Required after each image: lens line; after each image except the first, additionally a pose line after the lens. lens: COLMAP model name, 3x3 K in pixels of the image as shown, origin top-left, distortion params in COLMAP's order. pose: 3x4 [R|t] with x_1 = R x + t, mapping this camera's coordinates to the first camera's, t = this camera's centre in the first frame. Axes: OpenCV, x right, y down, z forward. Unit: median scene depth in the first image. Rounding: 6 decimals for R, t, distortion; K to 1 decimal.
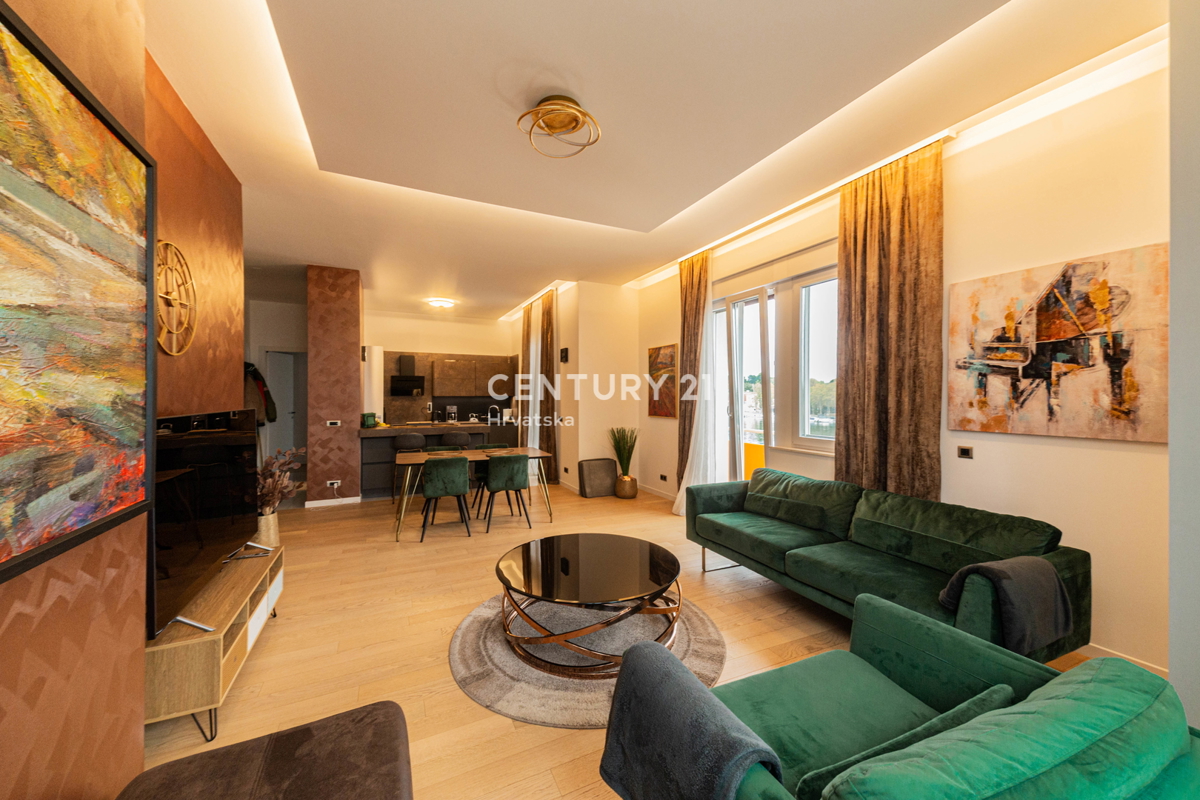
lens RADIAL K [[442.8, 0, 601.5], [0, 442.8, 399.7], [0, 0, 1]] dist [-0.008561, -0.000133]
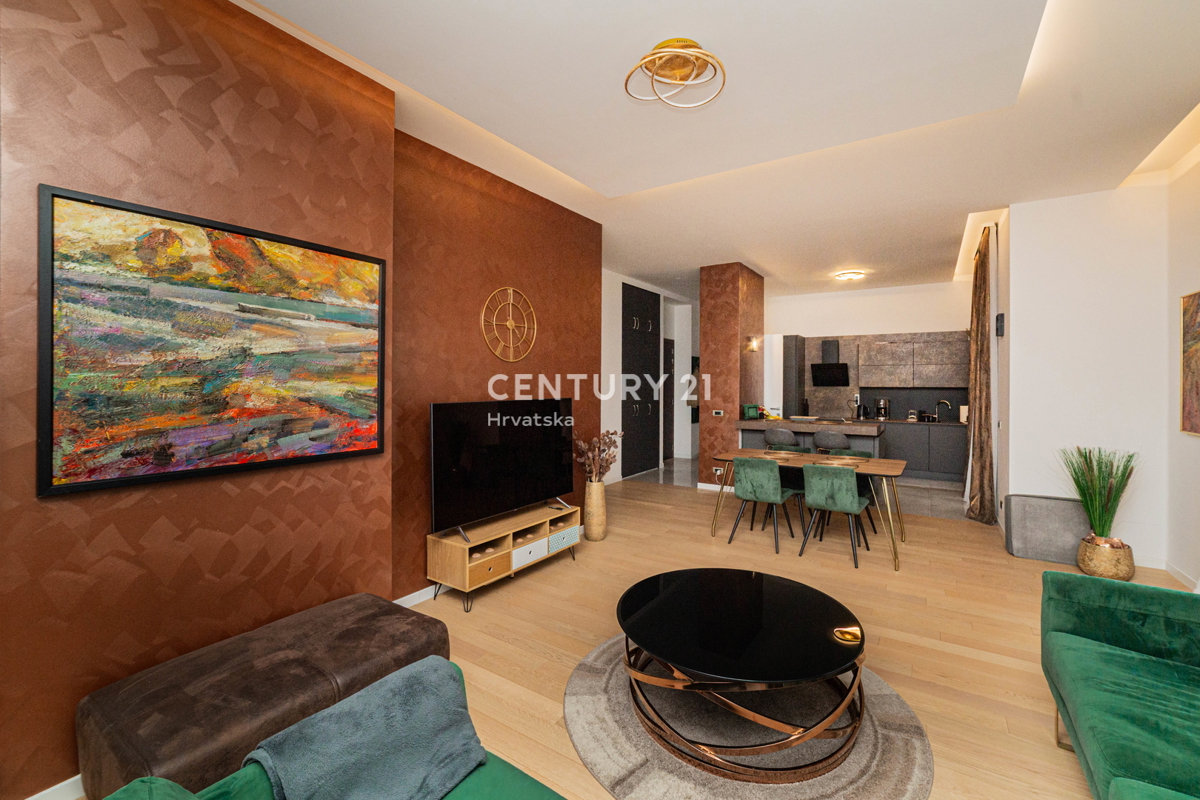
lens RADIAL K [[498.1, 0, 609.9], [0, 498.1, 385.6], [0, 0, 1]] dist [-0.010578, 0.002477]
pose [[0.518724, 0.006370, -0.854918, 0.619759], [-0.011124, 0.999938, 0.000701, -0.021340], [0.854869, 0.009146, 0.518762, 0.383571]]
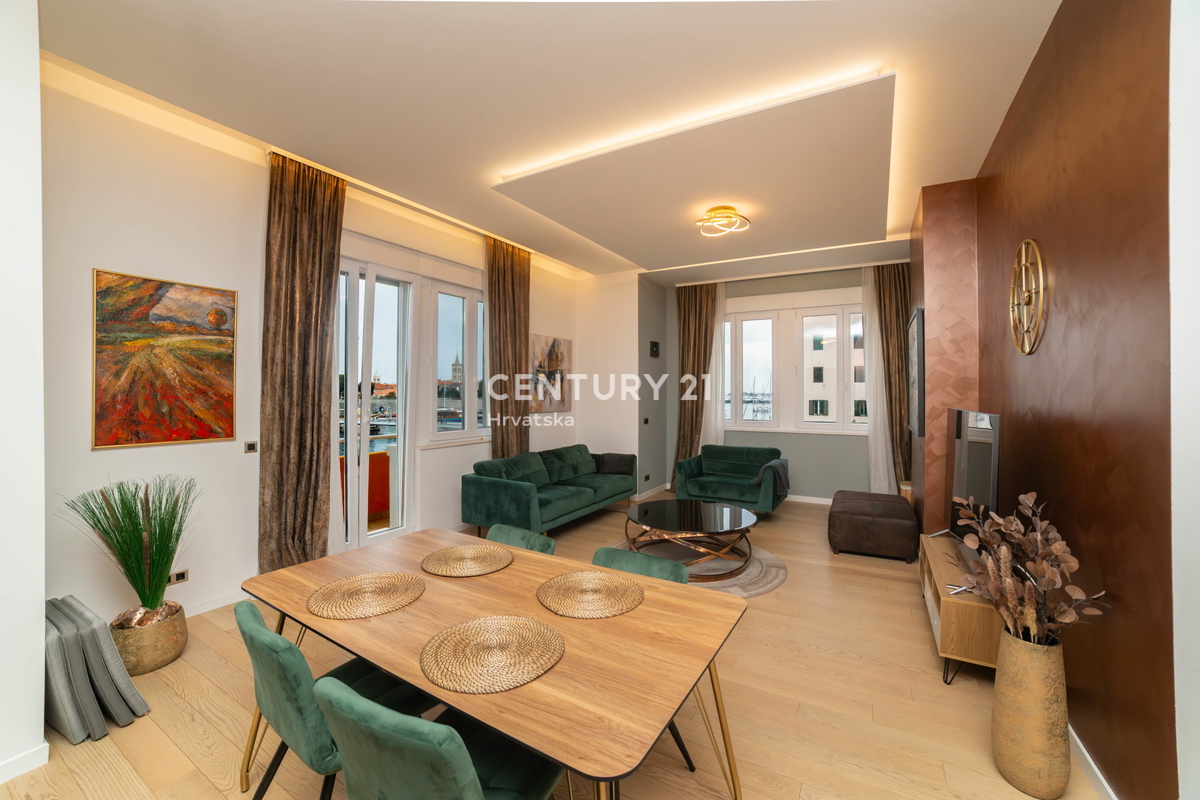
lens RADIAL K [[498.1, 0, 599.2], [0, 498.1, 393.3], [0, 0, 1]] dist [-0.010578, 0.002477]
pose [[-0.571796, -0.000395, 0.820396, -1.232014], [0.005261, 0.999978, 0.004148, -0.022225], [-0.820379, 0.006688, -0.571781, 2.249000]]
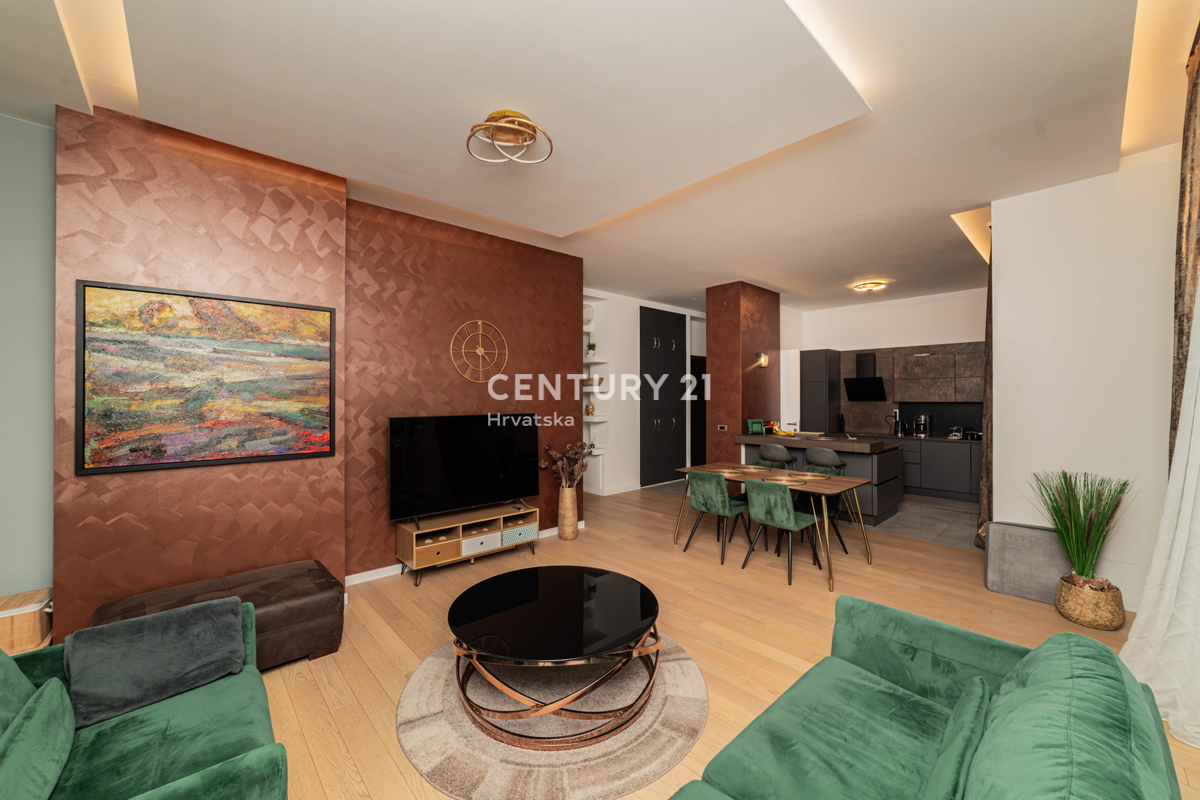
lens RADIAL K [[463.1, 0, 589.5], [0, 463.1, 396.6], [0, 0, 1]] dist [-0.007626, 0.001117]
pose [[0.281258, -0.002290, -0.959629, 0.904601], [-0.007149, 0.999964, -0.004482, -0.034729], [0.959605, 0.008121, 0.281232, 0.839024]]
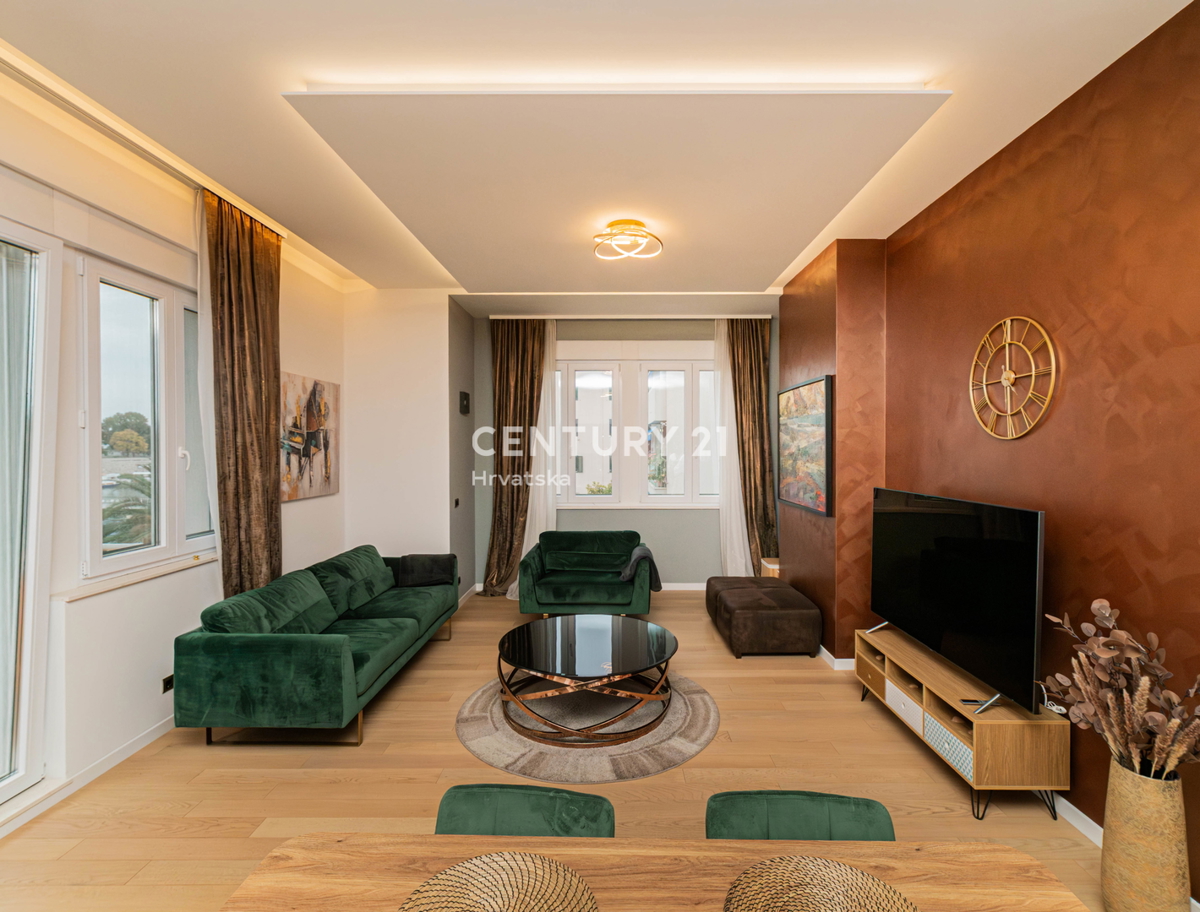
lens RADIAL K [[582.3, 0, 611.5], [0, 582.3, 452.9], [0, 0, 1]] dist [0.021246, -0.001718]
pose [[-0.909804, -0.002605, 0.415030, -0.652465], [0.006010, 0.999793, 0.019451, -0.093021], [-0.414994, 0.020191, -0.909600, 2.301247]]
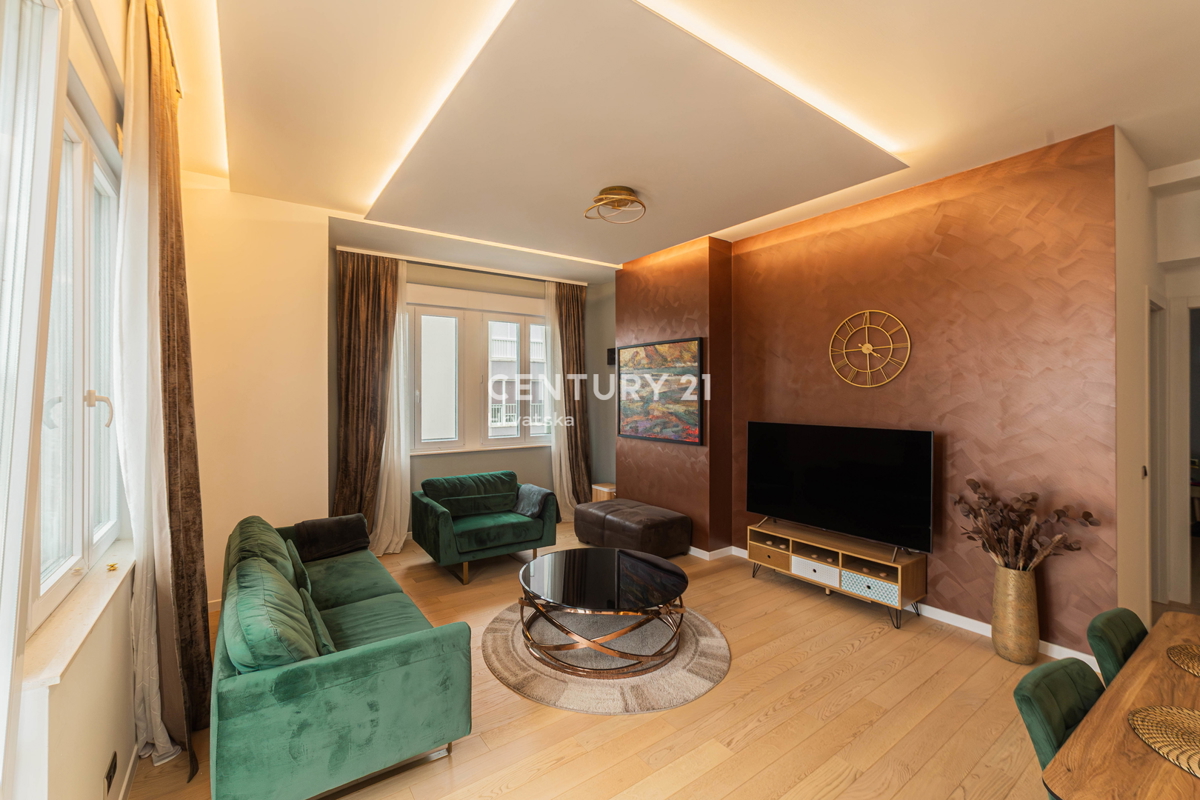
lens RADIAL K [[498.1, 0, 587.8], [0, 498.1, 397.7], [0, 0, 1]] dist [-0.010578, 0.002477]
pose [[-0.984460, 0.003257, -0.175581, 0.215774], [-0.000726, 0.999744, 0.022616, -0.095393], [0.175610, 0.022392, -0.984205, 2.291765]]
